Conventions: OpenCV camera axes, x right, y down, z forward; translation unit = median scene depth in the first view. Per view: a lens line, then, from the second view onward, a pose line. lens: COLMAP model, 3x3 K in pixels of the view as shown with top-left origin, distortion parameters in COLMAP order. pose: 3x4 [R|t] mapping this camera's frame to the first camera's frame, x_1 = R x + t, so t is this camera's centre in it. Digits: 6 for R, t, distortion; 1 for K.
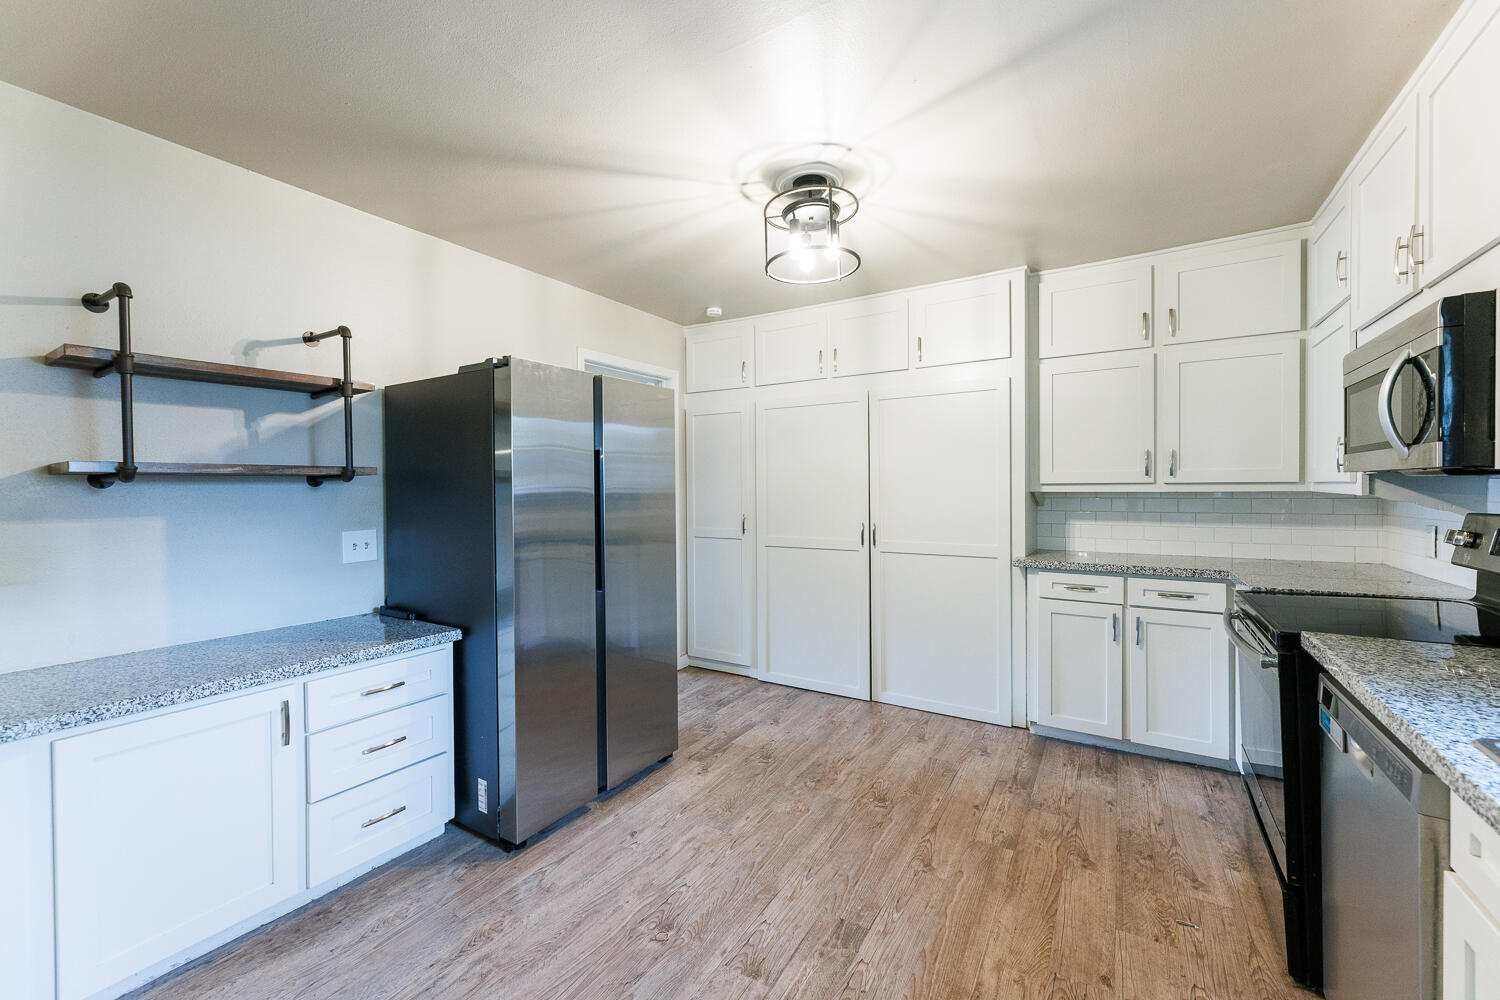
lens RADIAL K [[609.2, 0, 745.9], [0, 609.2, 493.1], [0, 0, 1]] dist [-0.000548, 0.000128]
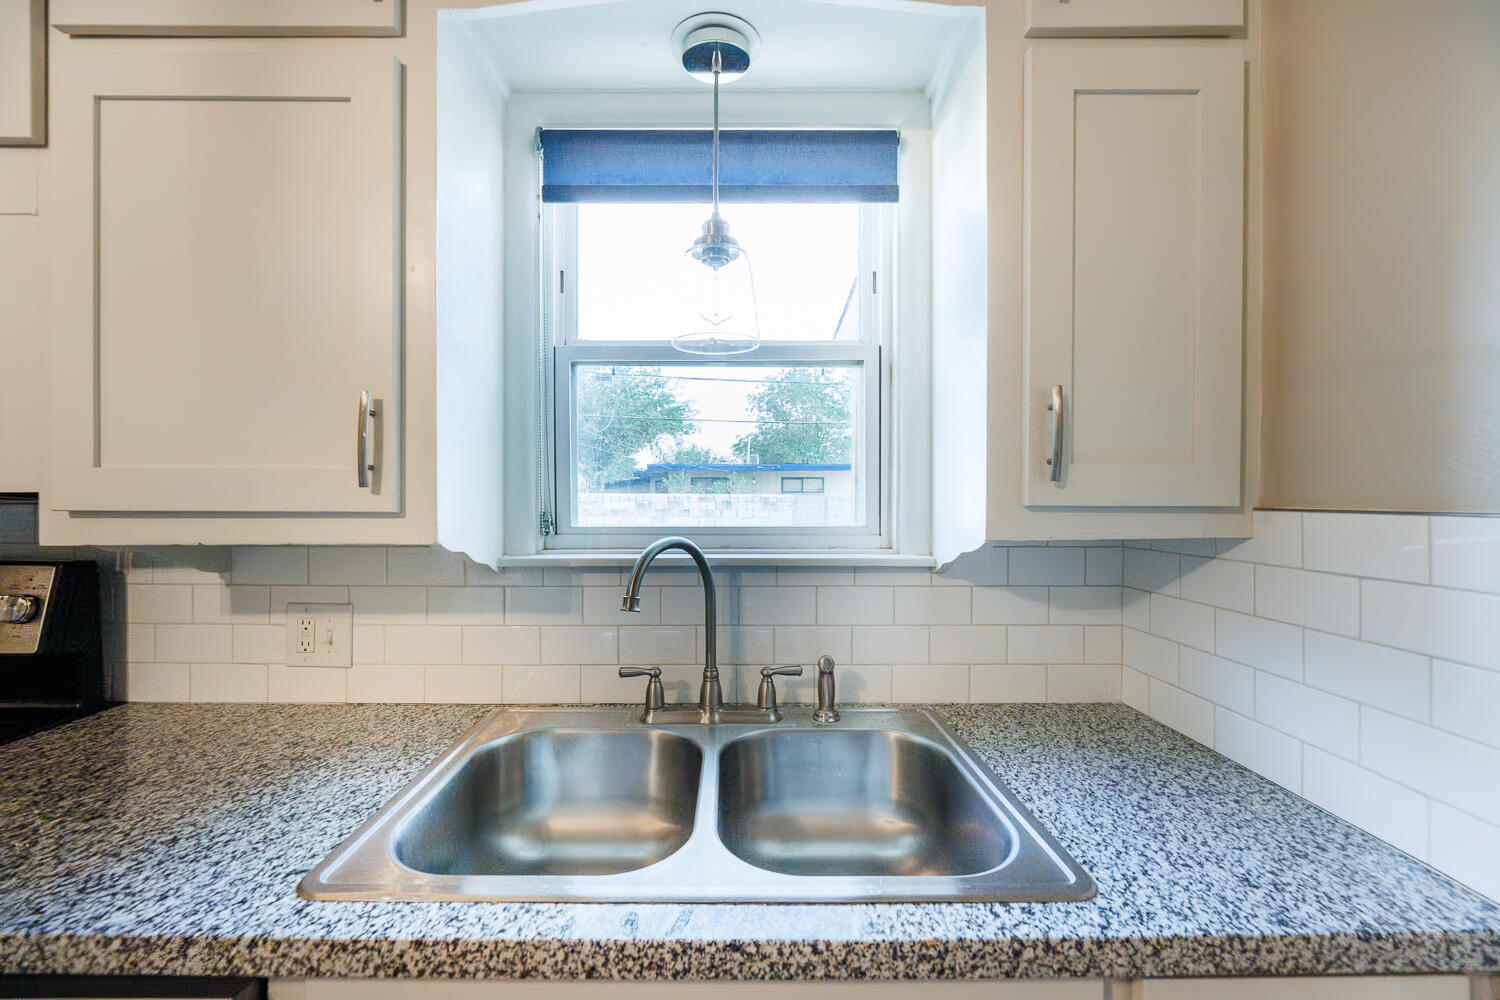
lens RADIAL K [[609.2, 0, 722.6], [0, 609.2, 504.2], [0, 0, 1]] dist [-0.000548, 0.000128]
pose [[-0.529529, -0.001337, 0.848291, 0.119753], [0.010938, 0.999905, 0.008404, -0.012140], [-0.848221, 0.013729, -0.529464, 0.318433]]
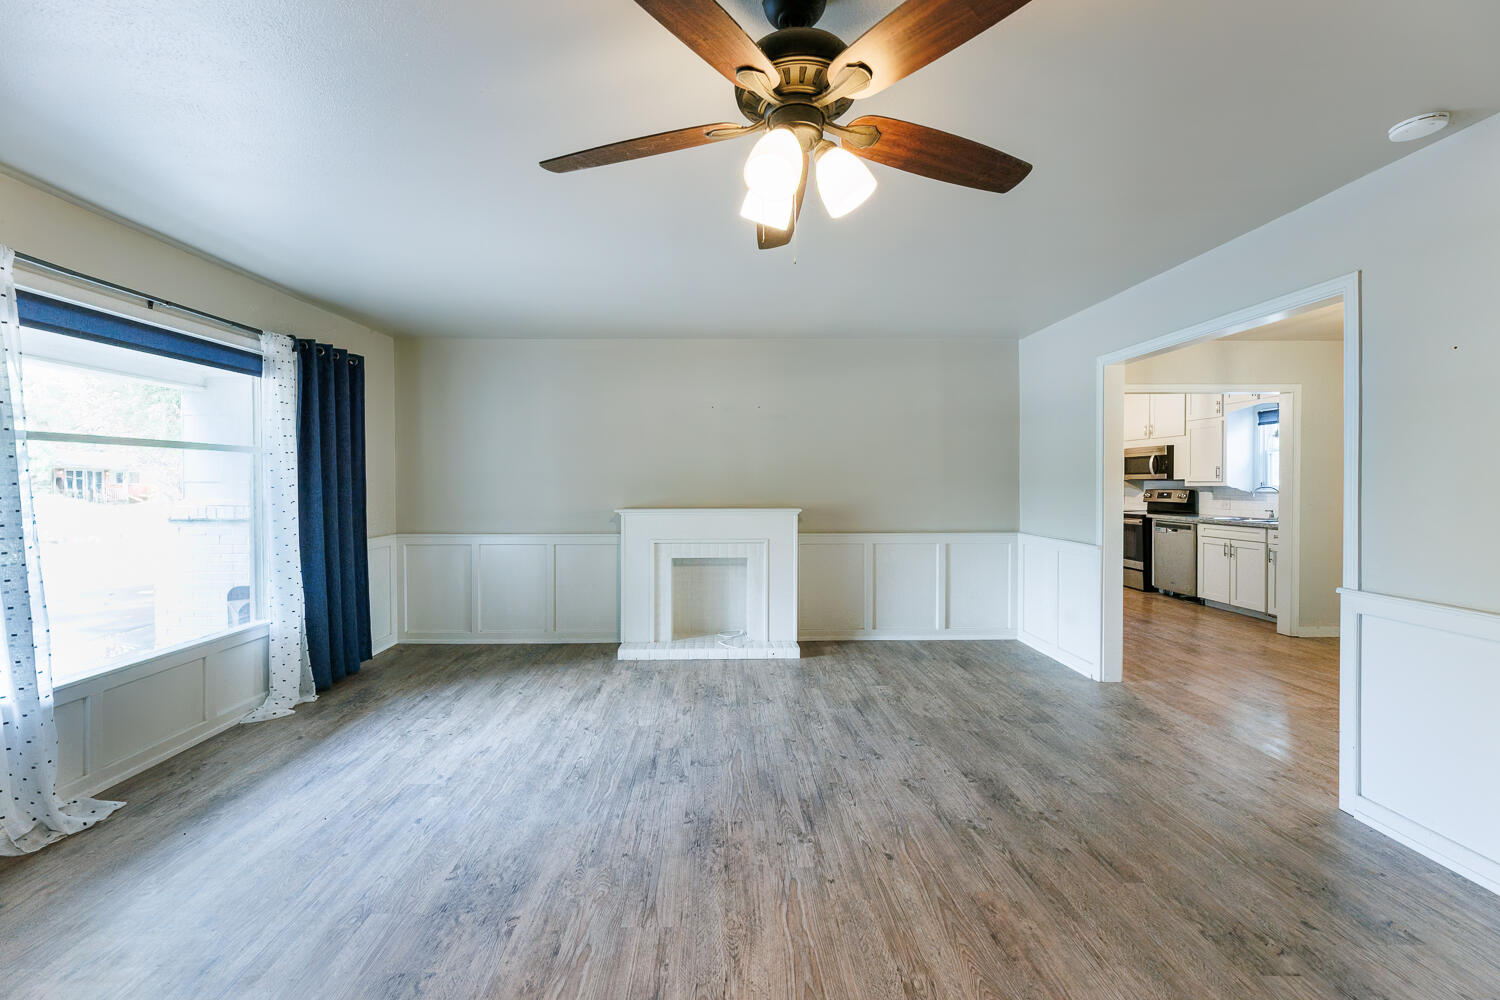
lens RADIAL K [[609.2, 0, 726.8], [0, 609.2, 489.9], [0, 0, 1]] dist [-0.000548, 0.000128]
pose [[0.841848, -0.002523, 0.539709, -2.479274], [0.003322, 0.999994, -0.000508, 0.020709], [-0.539705, 0.002221, 0.841852, -0.685980]]
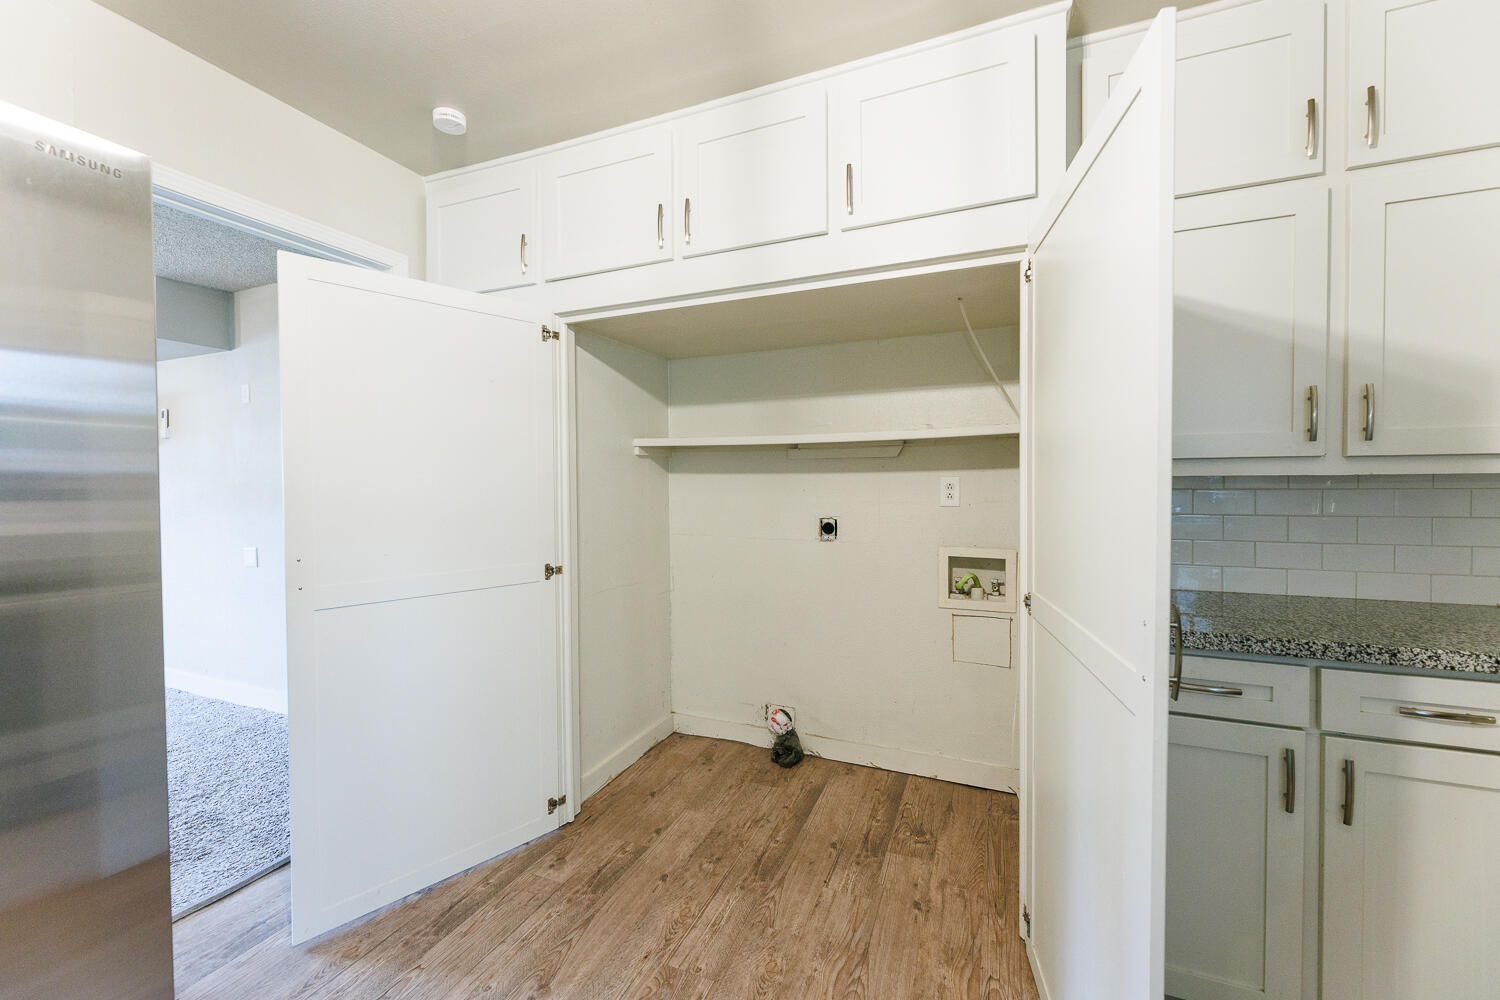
lens RADIAL K [[609.2, 0, 748.6], [0, 609.2, 493.2], [0, 0, 1]] dist [-0.000548, 0.000128]
pose [[0.988165, -0.001738, 0.153385, 0.162847], [0.000856, 0.999983, 0.005815, 0.010686], [-0.153393, -0.005615, 0.988149, 0.666764]]
